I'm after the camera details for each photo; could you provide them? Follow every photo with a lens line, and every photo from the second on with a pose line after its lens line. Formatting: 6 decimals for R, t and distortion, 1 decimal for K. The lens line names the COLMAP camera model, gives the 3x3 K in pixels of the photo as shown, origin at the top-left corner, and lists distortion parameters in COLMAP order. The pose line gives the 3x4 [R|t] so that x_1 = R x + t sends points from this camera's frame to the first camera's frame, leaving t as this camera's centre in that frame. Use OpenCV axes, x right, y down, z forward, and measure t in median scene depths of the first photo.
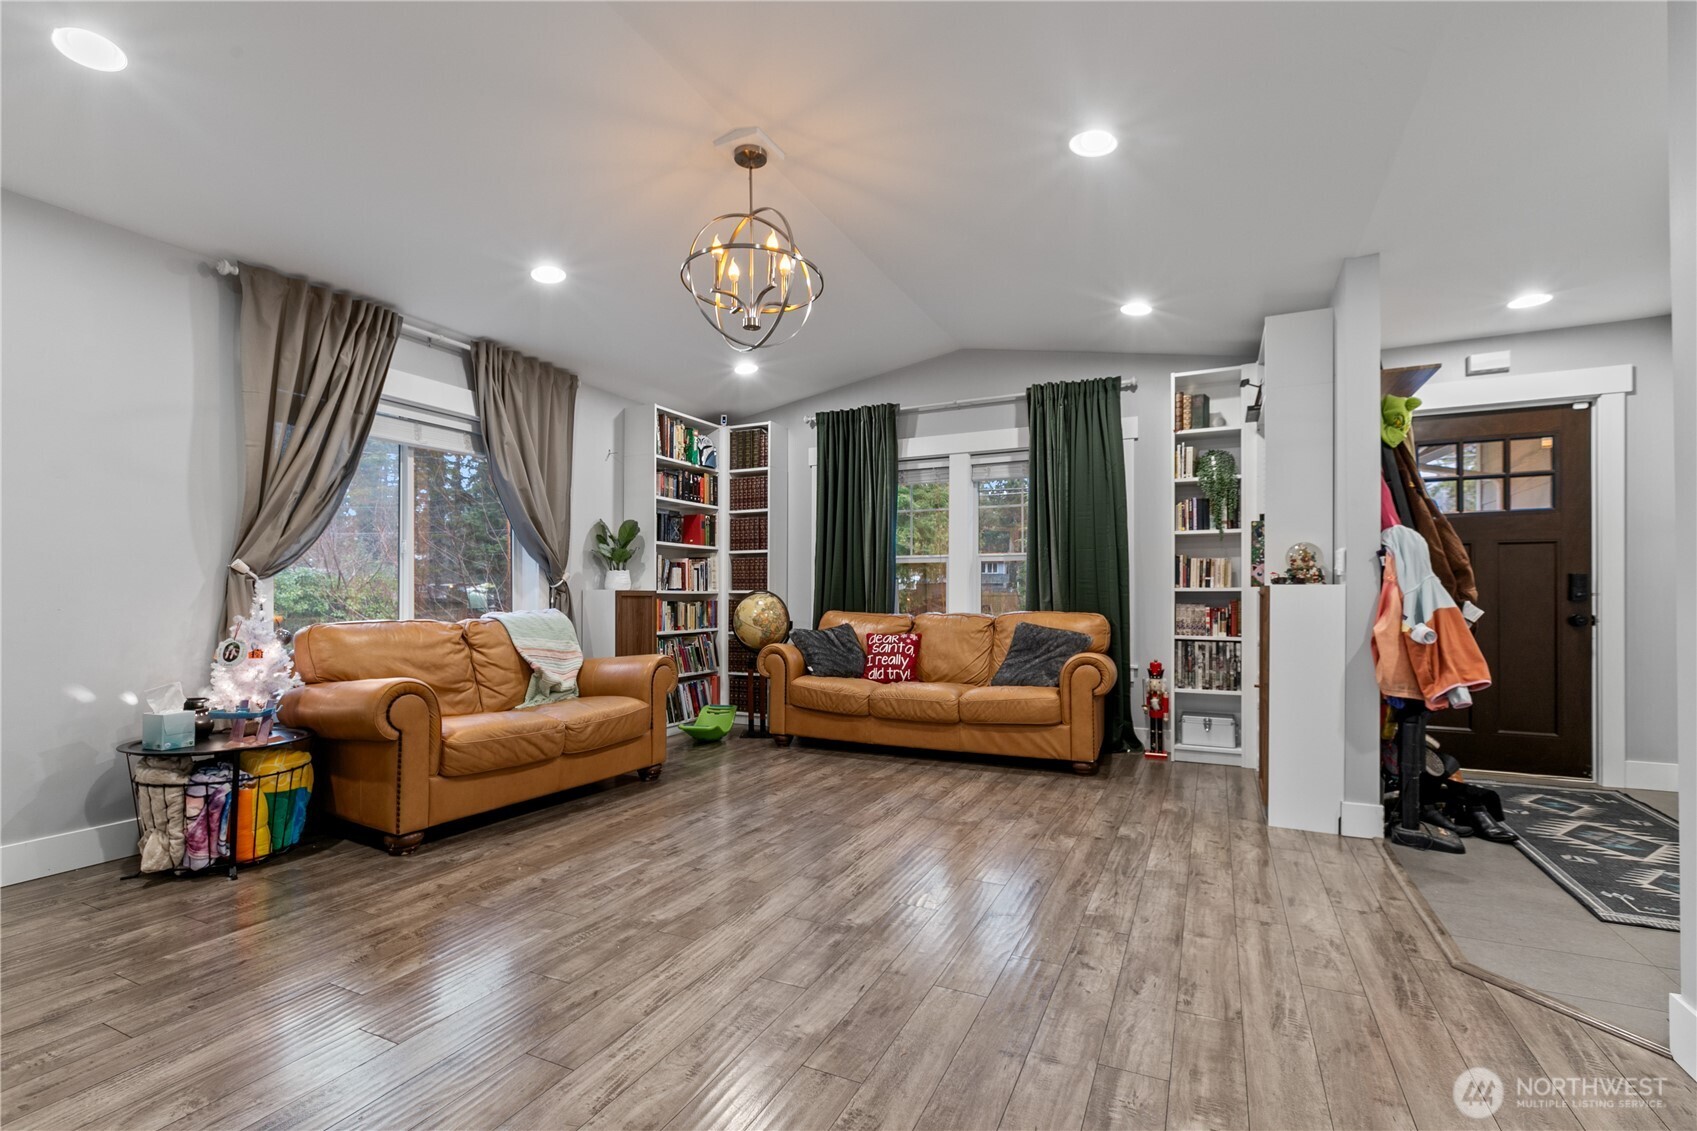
lens RADIAL K [[767.6, 0, 840.6], [0, 767.6, 591.4], [0, 0, 1]] dist [-0.000402, 0.000166]
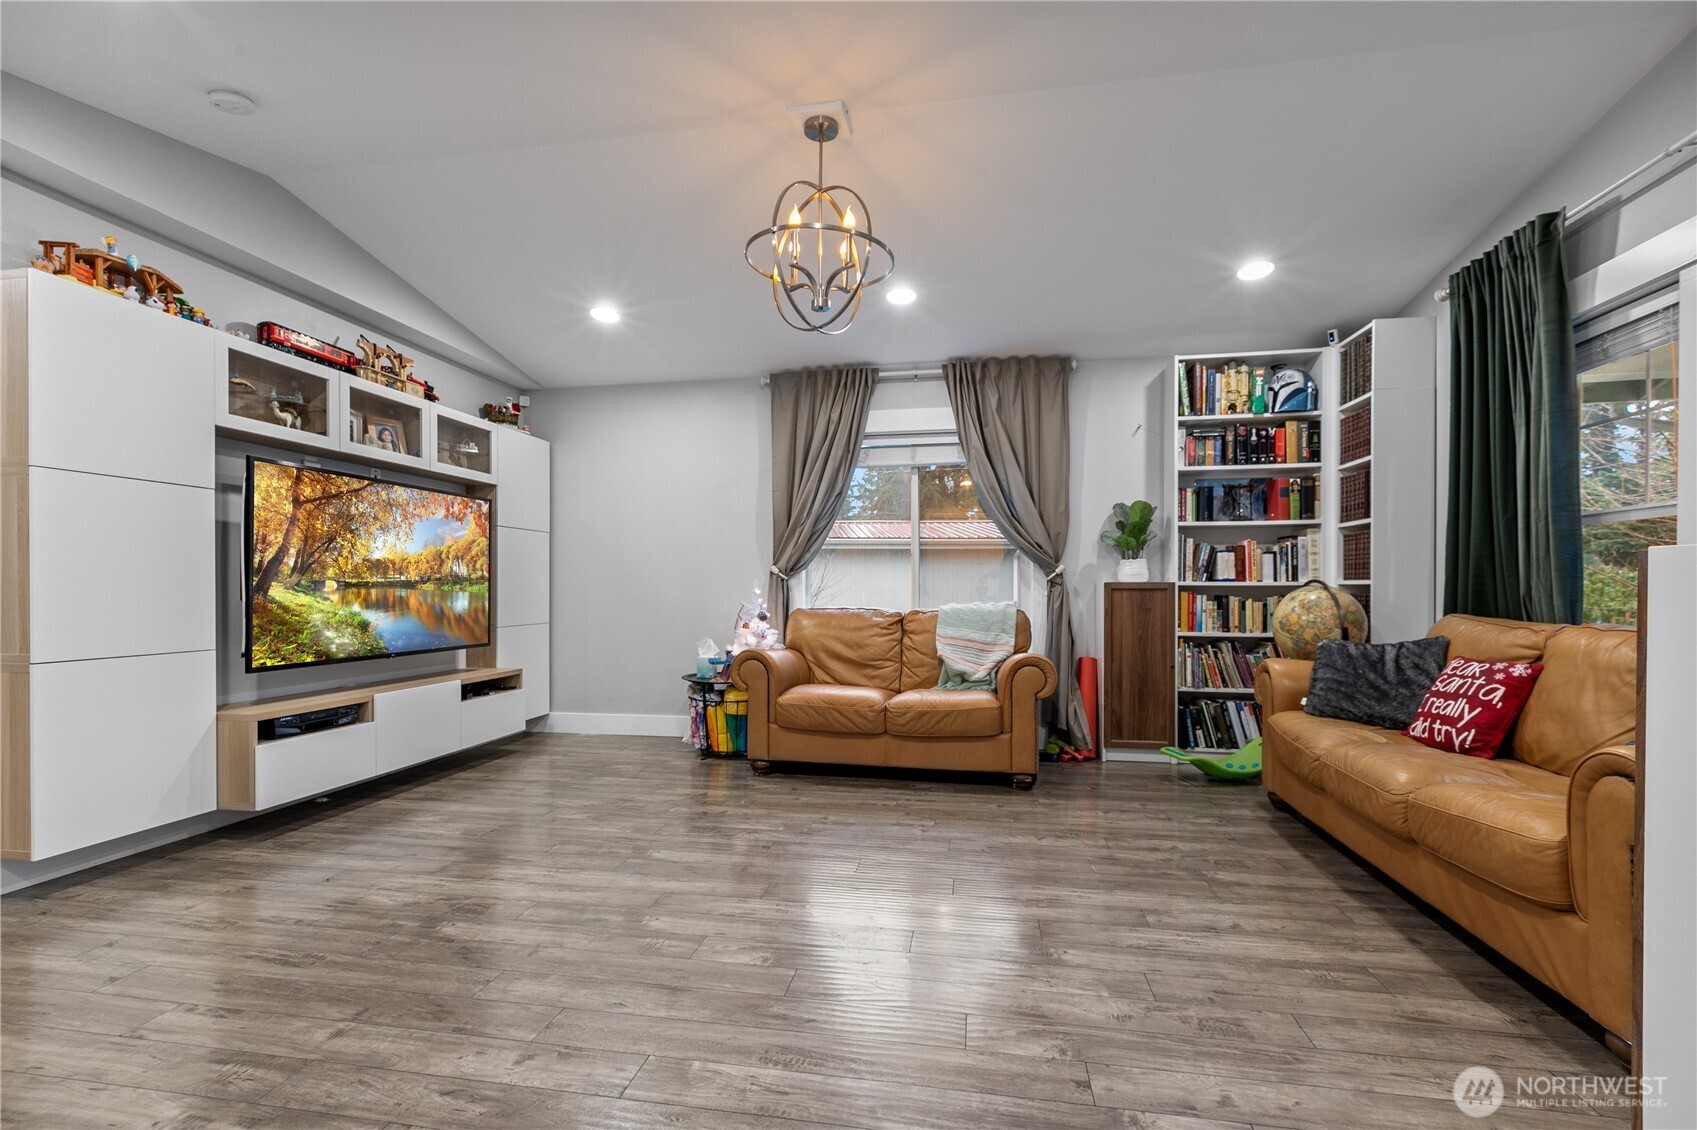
lens RADIAL K [[767.6, 0, 840.6], [0, 767.6, 590.9], [0, 0, 1]] dist [-0.000402, 0.000166]
pose [[0.273852, 0.003311, -0.961766, 0.564391], [0.007666, 0.999955, 0.005625, 0.001218], [0.961741, -0.008913, 0.273815, 0.529989]]
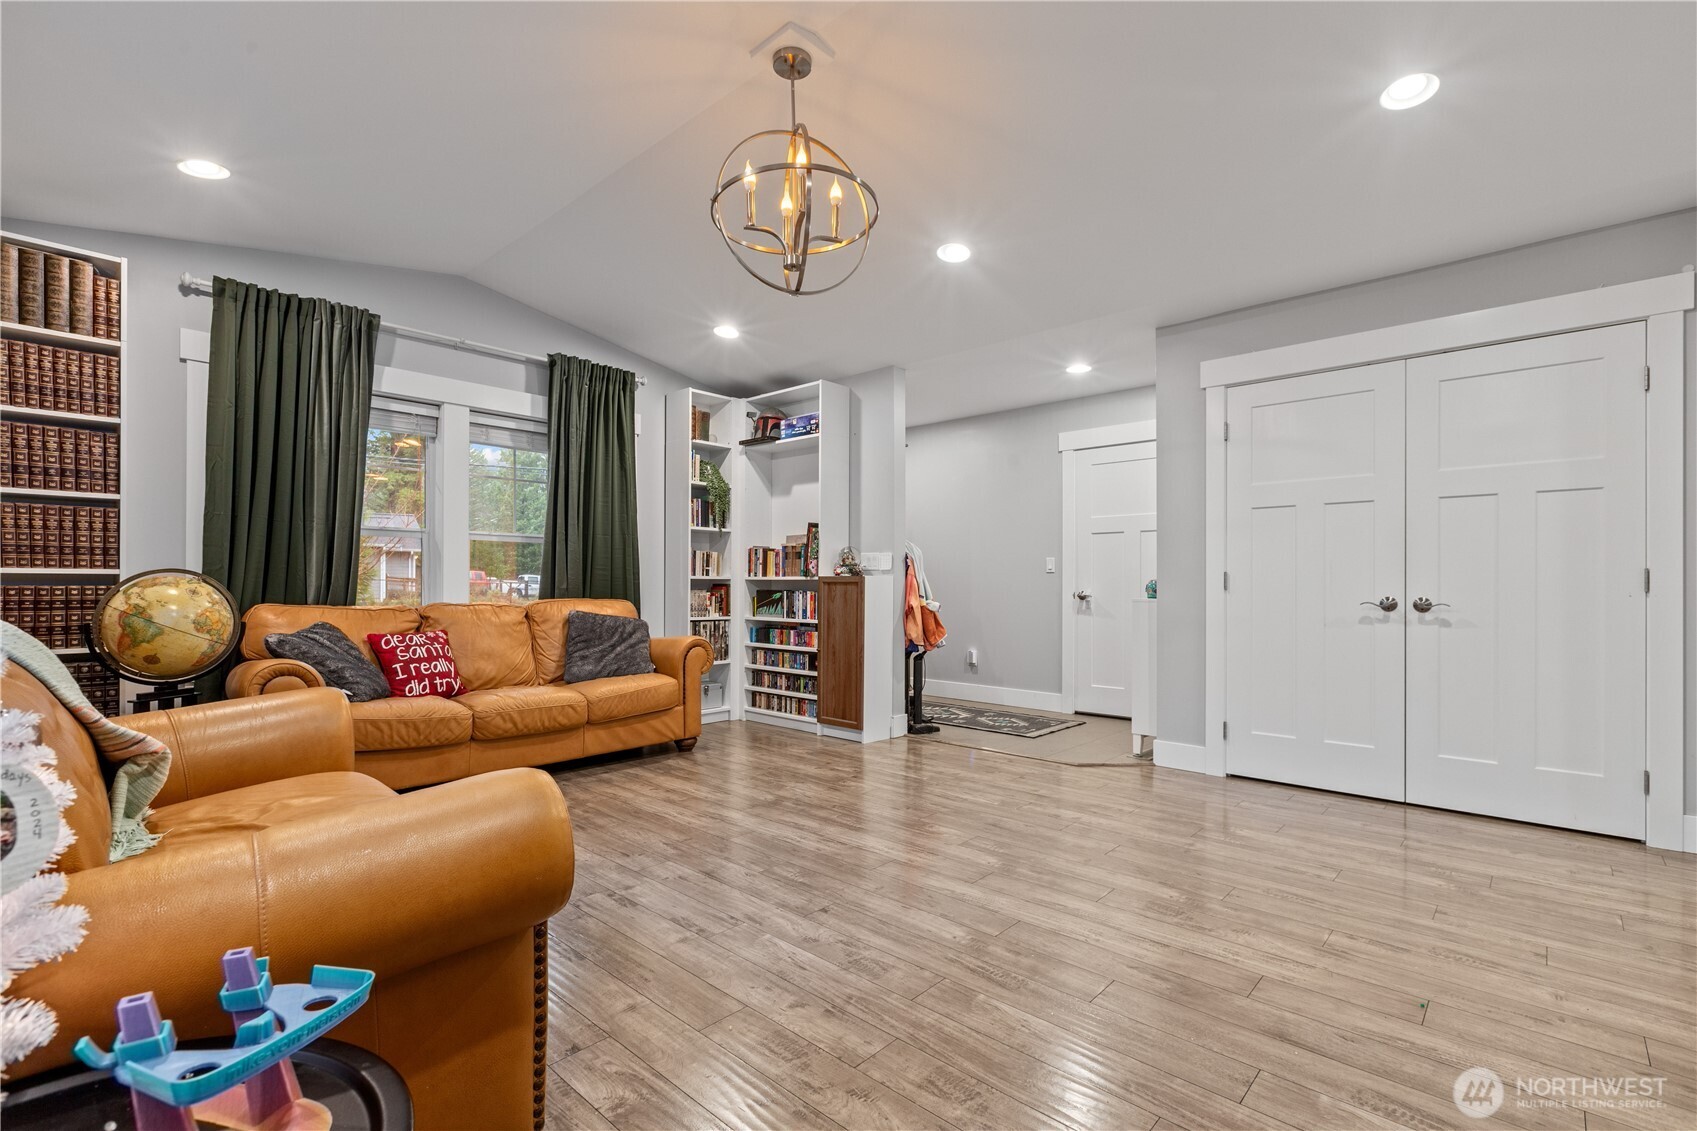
lens RADIAL K [[763.8, 0, 842.3], [0, 763.8, 583.1], [0, 0, 1]] dist [-0.001052, -0.000104]
pose [[0.290268, 0.003857, 0.956938, -0.638260], [-0.010962, 0.999940, -0.000705, 0.004793], [-0.956883, -0.010285, 0.290293, 0.486435]]
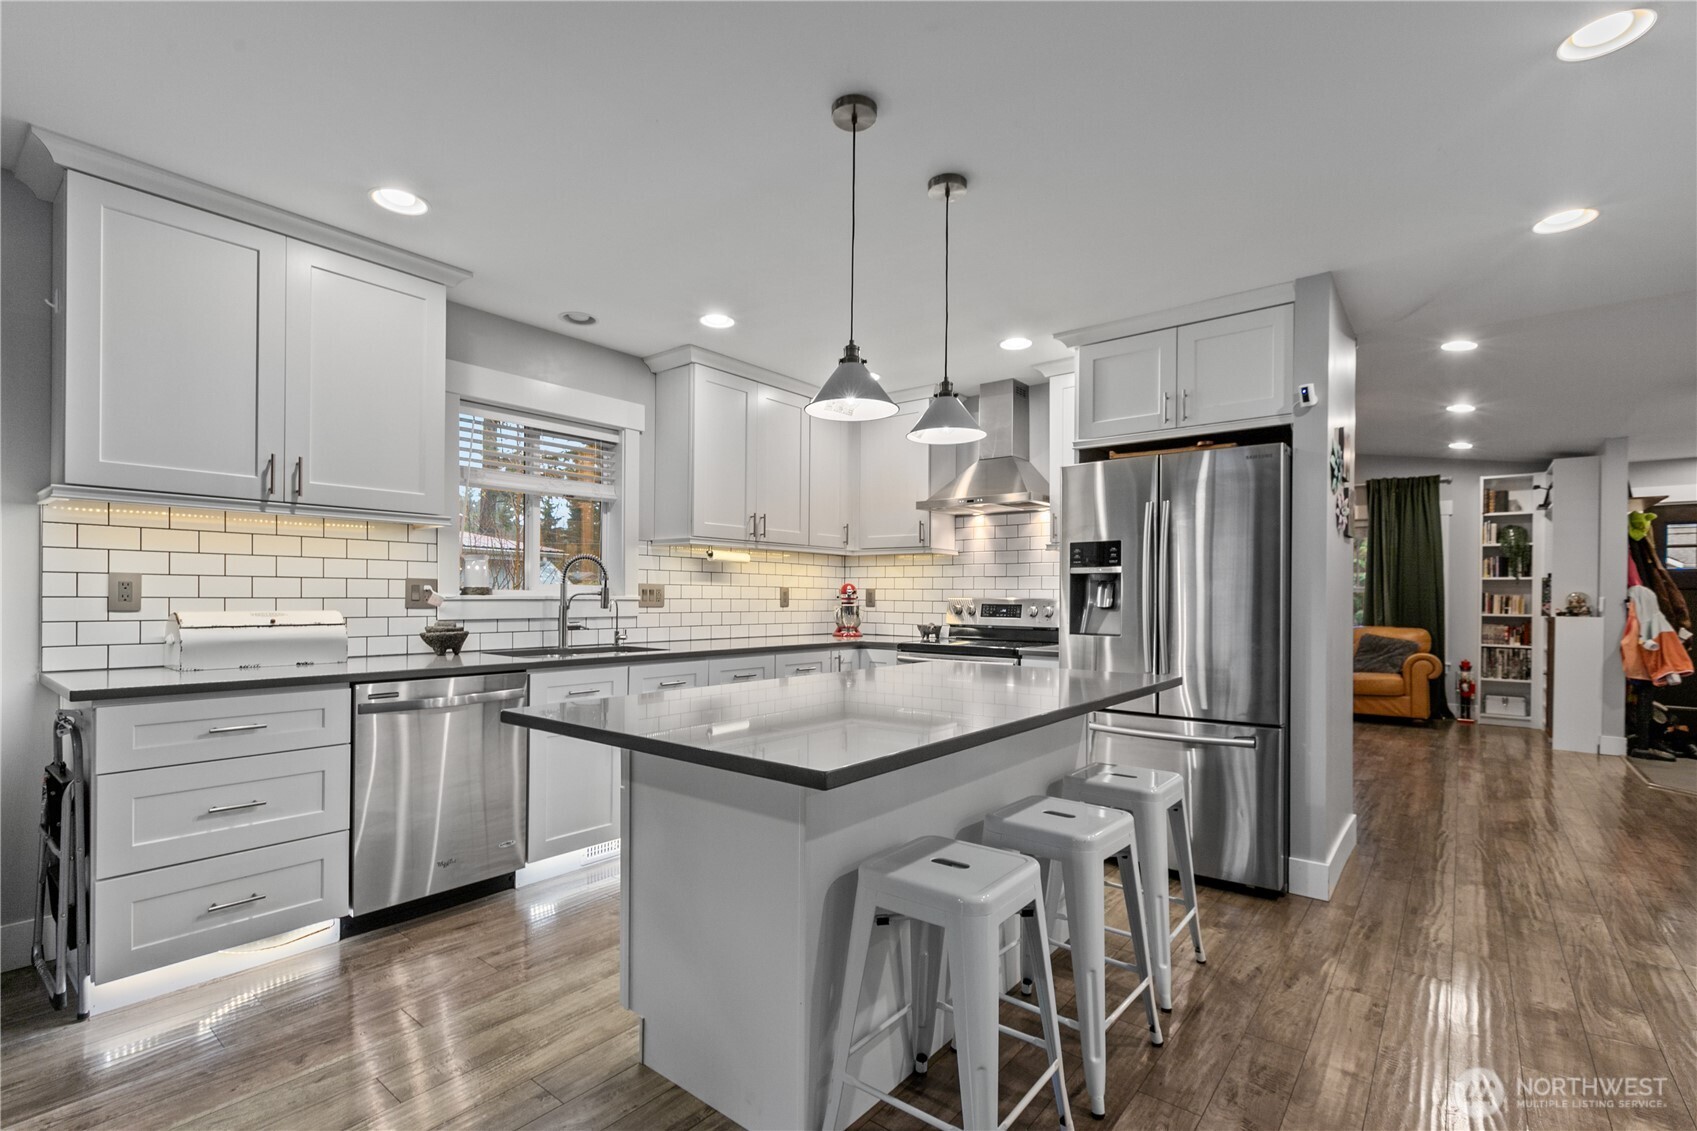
lens RADIAL K [[768.2, 0, 843.4], [0, 768.2, 596.1], [0, 0, 1]] dist [-0.000522, -0.000575]
pose [[0.973720, 0.008744, -0.227582, -0.516391], [-0.007948, 0.999959, 0.004412, -0.040006], [0.227611, -0.002487, 0.973749, -0.890564]]
